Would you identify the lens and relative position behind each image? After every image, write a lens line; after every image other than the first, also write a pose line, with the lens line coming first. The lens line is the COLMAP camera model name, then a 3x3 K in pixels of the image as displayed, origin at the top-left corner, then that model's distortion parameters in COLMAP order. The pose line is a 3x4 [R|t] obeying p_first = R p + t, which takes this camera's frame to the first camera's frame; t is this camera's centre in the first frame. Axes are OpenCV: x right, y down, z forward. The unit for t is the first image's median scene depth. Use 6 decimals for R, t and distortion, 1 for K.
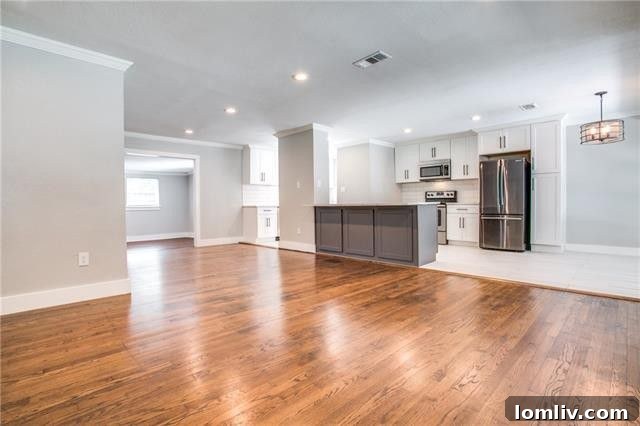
lens RADIAL K [[317.2, 0, 316.5], [0, 317.2, 209.1], [0, 0, 1]] dist [-0.043860, 0.000368]
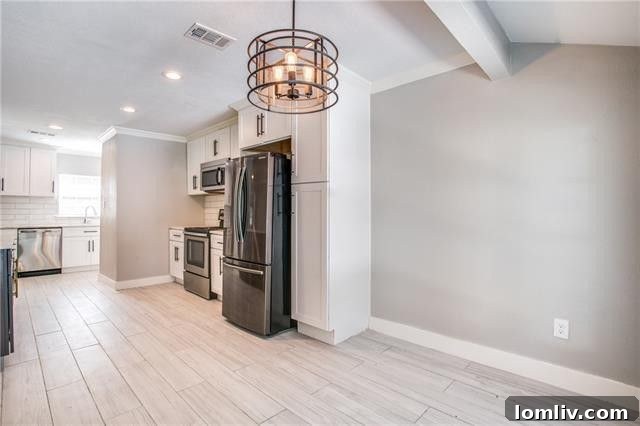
lens RADIAL K [[317.2, 0, 316.5], [0, 317.2, 209.1], [0, 0, 1]] dist [-0.043860, 0.000368]
pose [[0.999518, 0.011131, 0.028977, 0.642581], [-0.010567, 0.999753, -0.019548, -0.055084], [-0.029187, 0.019233, 0.999389, 0.422214]]
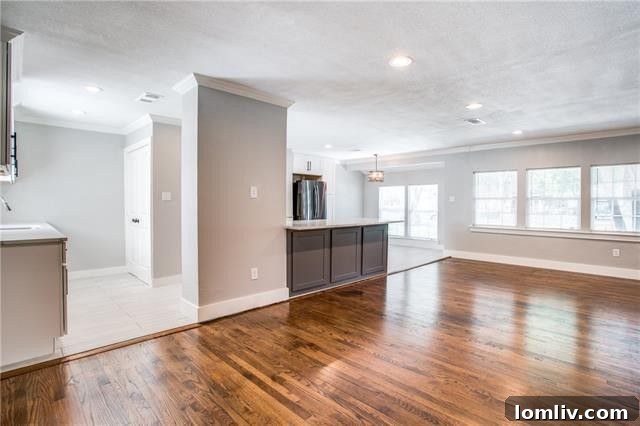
lens RADIAL K [[317.2, 0, 316.5], [0, 317.2, 209.1], [0, 0, 1]] dist [-0.043860, 0.000368]
pose [[-0.004371, -0.004496, 0.999980, -0.632539], [0.004060, 0.999982, 0.004514, -0.047261], [-0.999982, 0.004079, -0.004352, 0.918537]]
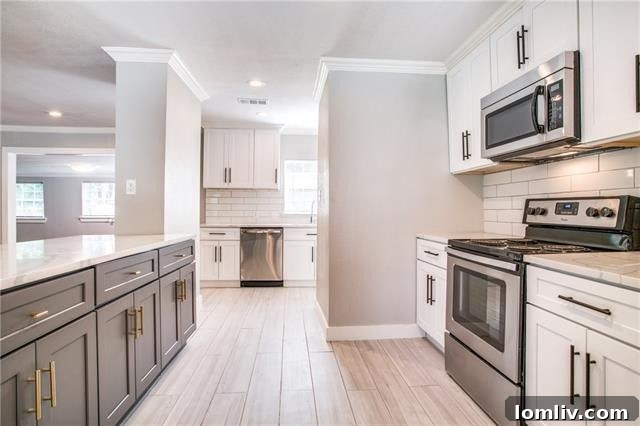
lens RADIAL K [[351.4, 0, 320.5], [0, 351.4, 207.3], [0, 0, 1]] dist [-0.040985, 0.001389]
pose [[0.777165, 0.007529, -0.629251, 0.486452], [-0.017909, 0.999788, -0.010157, -0.050565], [0.629041, 0.019163, 0.777136, 0.785555]]
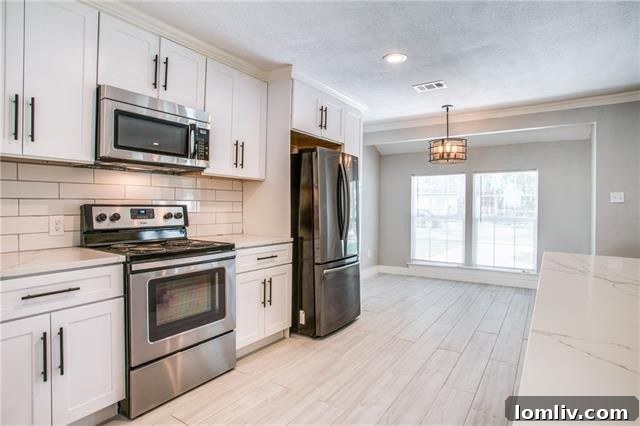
lens RADIAL K [[351.4, 0, 320.5], [0, 351.4, 207.3], [0, 0, 1]] dist [-0.040985, 0.001389]
pose [[-0.231802, 0.004540, 0.972752, 0.029139], [0.008300, 0.999962, -0.002689, -0.061355], [-0.972728, 0.007451, -0.231831, 1.074341]]
